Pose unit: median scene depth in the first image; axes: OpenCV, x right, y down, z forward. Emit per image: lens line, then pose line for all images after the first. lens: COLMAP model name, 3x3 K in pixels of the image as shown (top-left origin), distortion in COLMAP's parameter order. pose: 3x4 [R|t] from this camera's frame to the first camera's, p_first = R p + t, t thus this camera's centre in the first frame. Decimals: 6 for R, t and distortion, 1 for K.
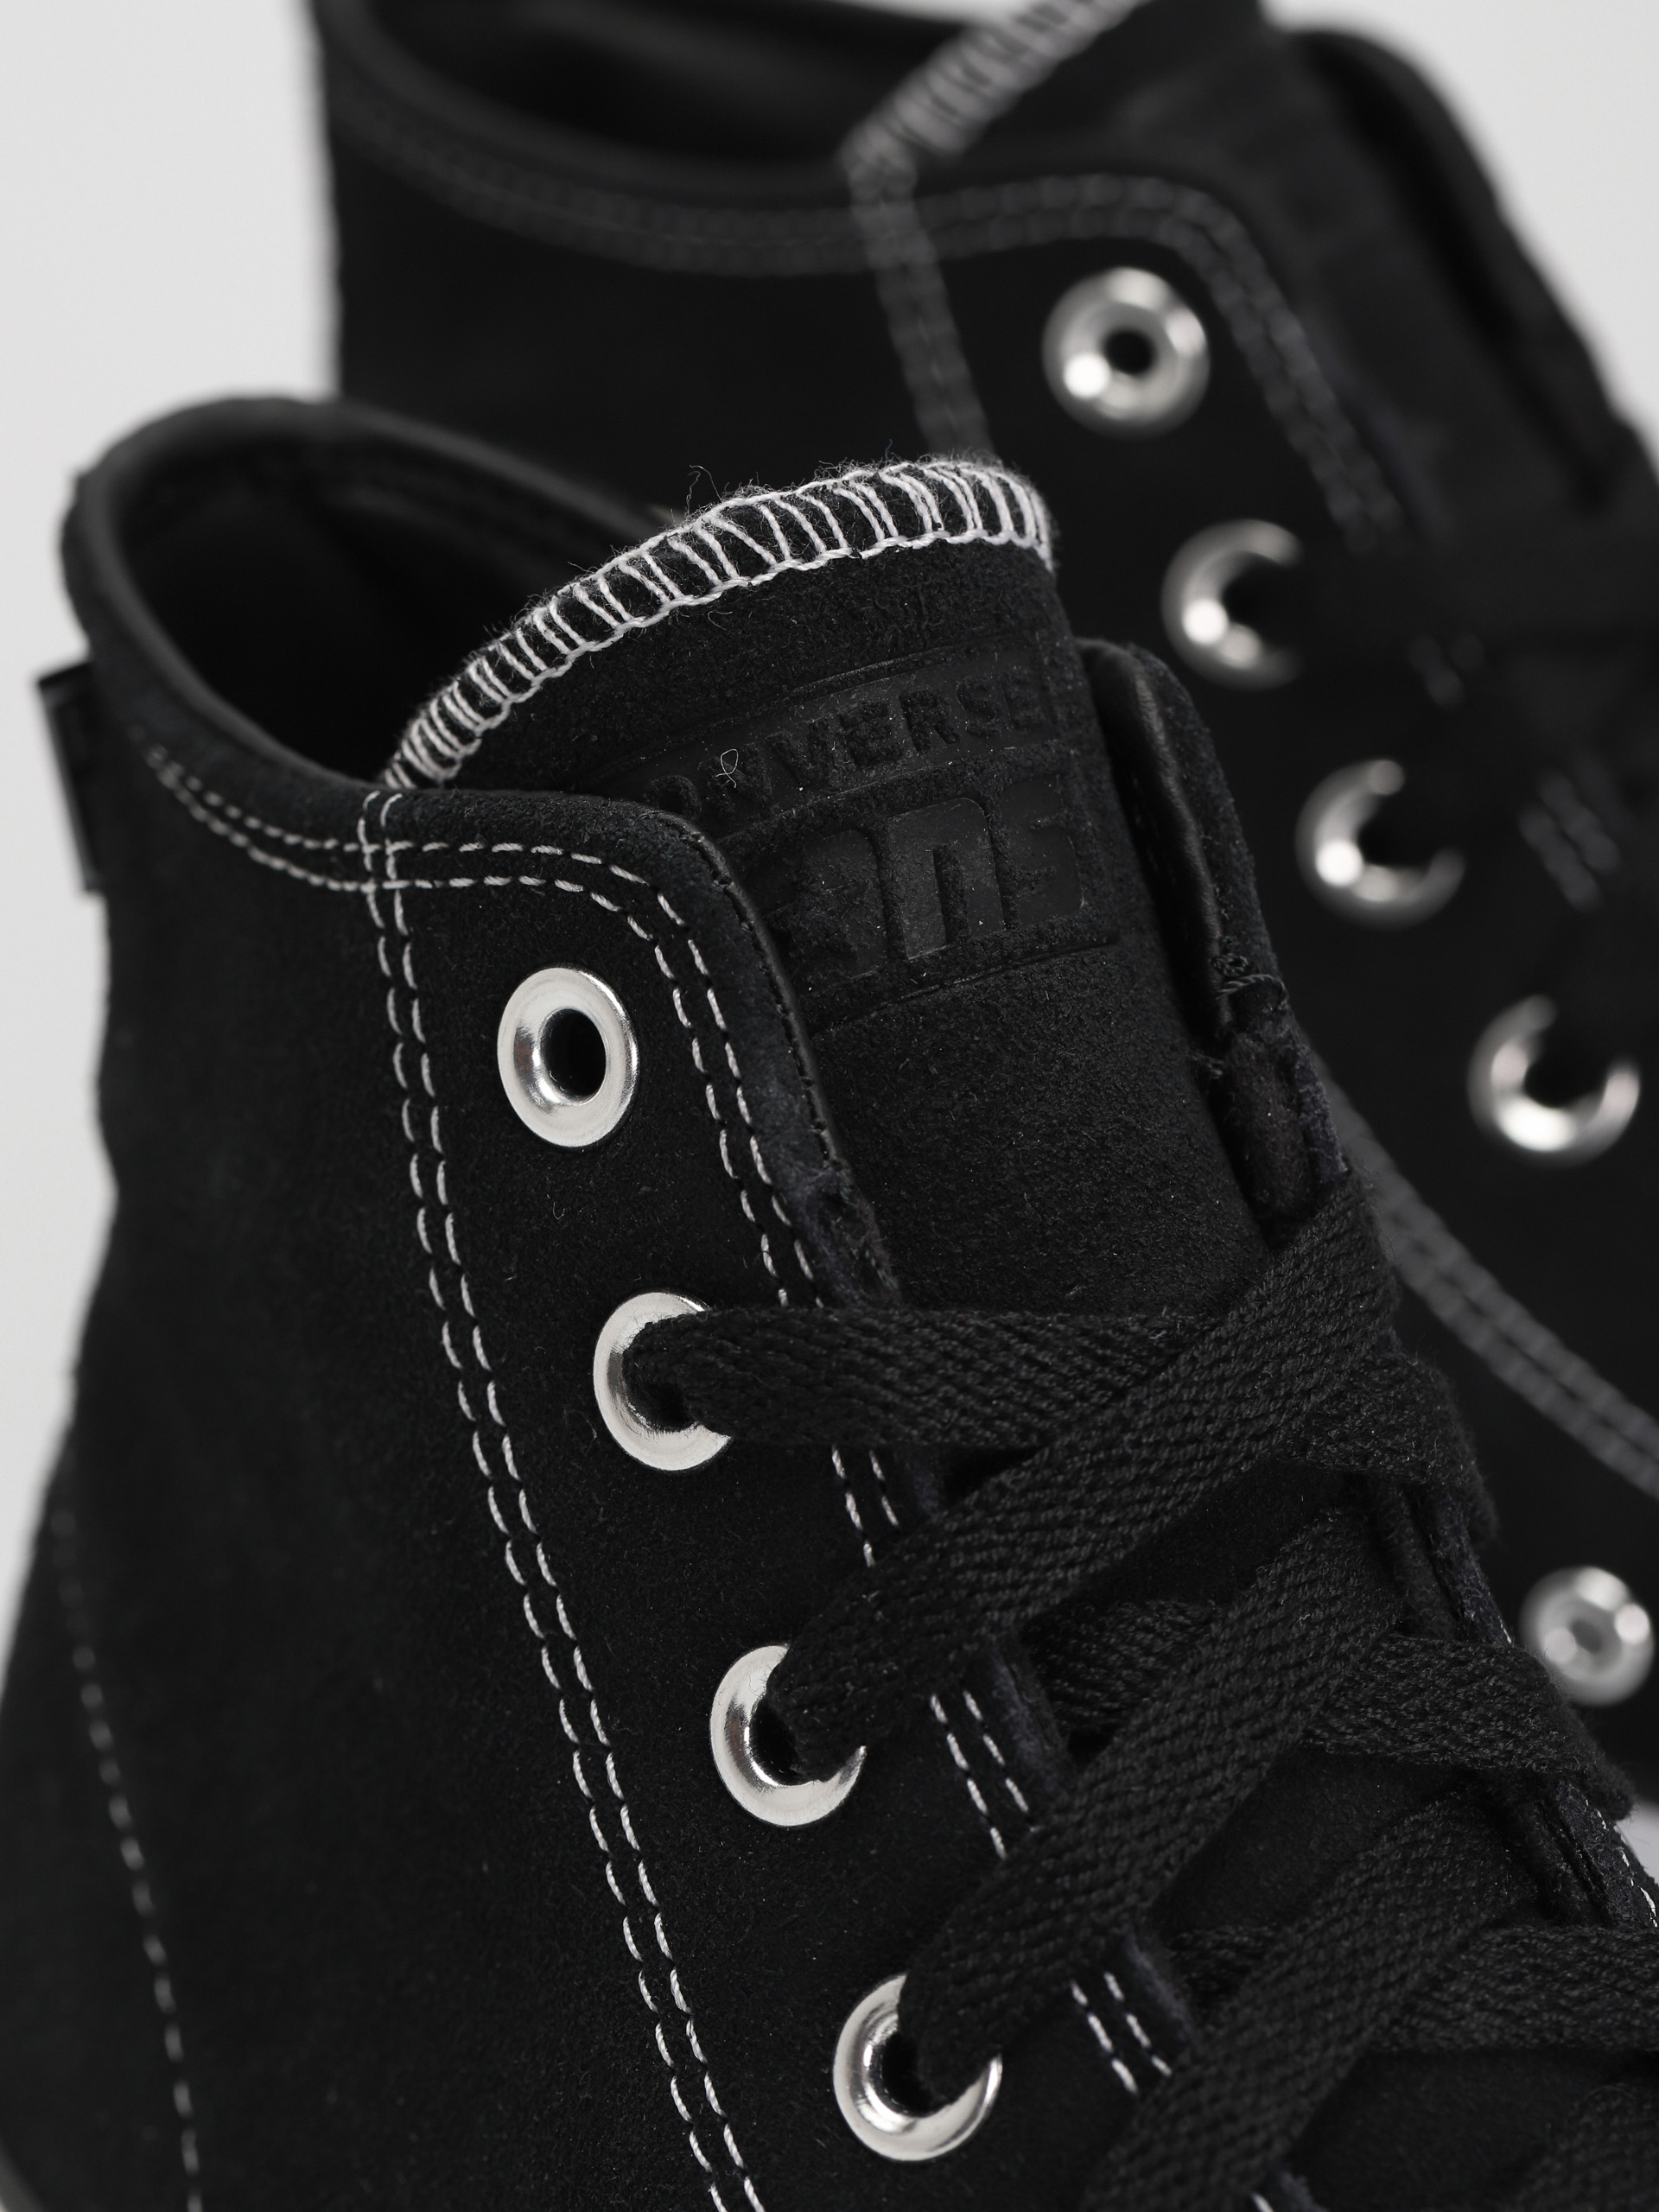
lens RADIAL K [[8786.5, 0, 841.4], [0, 8786.5, 1083.1], [0, 0, 1]] dist [0.076554, 0.000000]
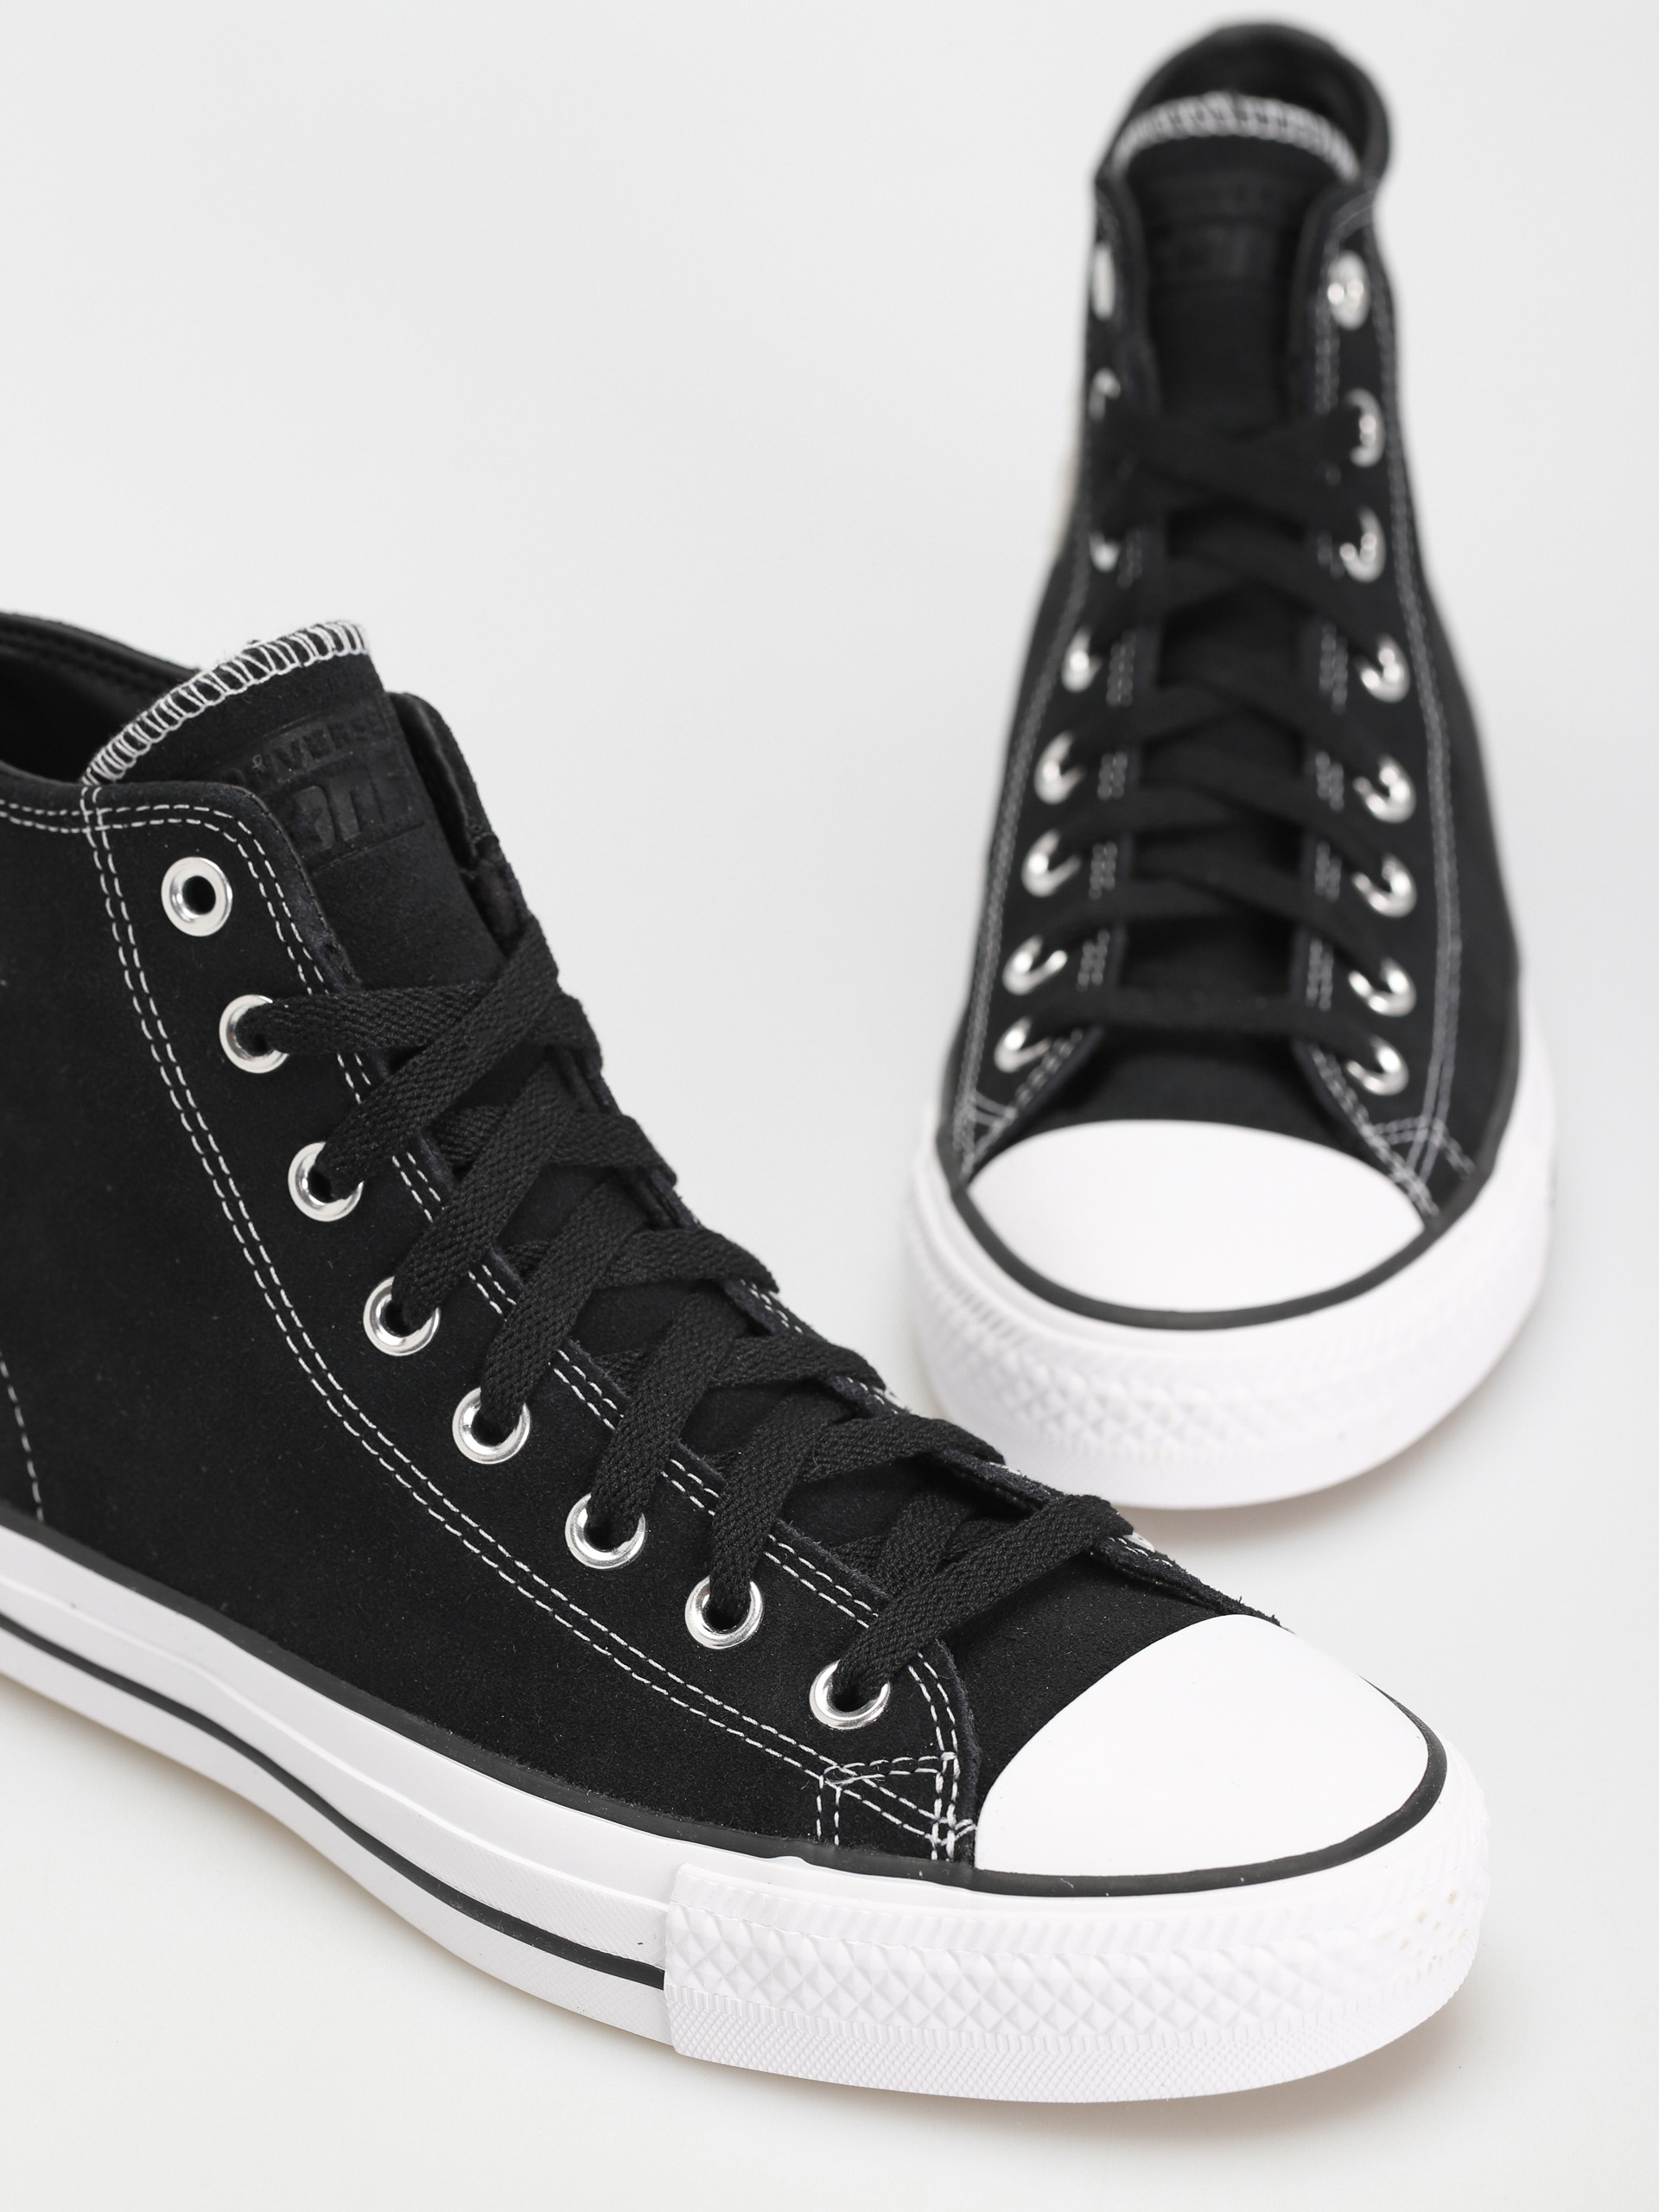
lens RADIAL K [[8786.5, 0, 821.9], [0, 8786.5, 1106.7], [0, 0, 1]] dist [0.076554, 0.000000]
pose [[0.971026, -0.096365, 0.218683, -0.378367], [0.091662, 0.995289, 0.031574, -0.005814], [-0.220695, -0.010614, 0.975285, -1.259277]]
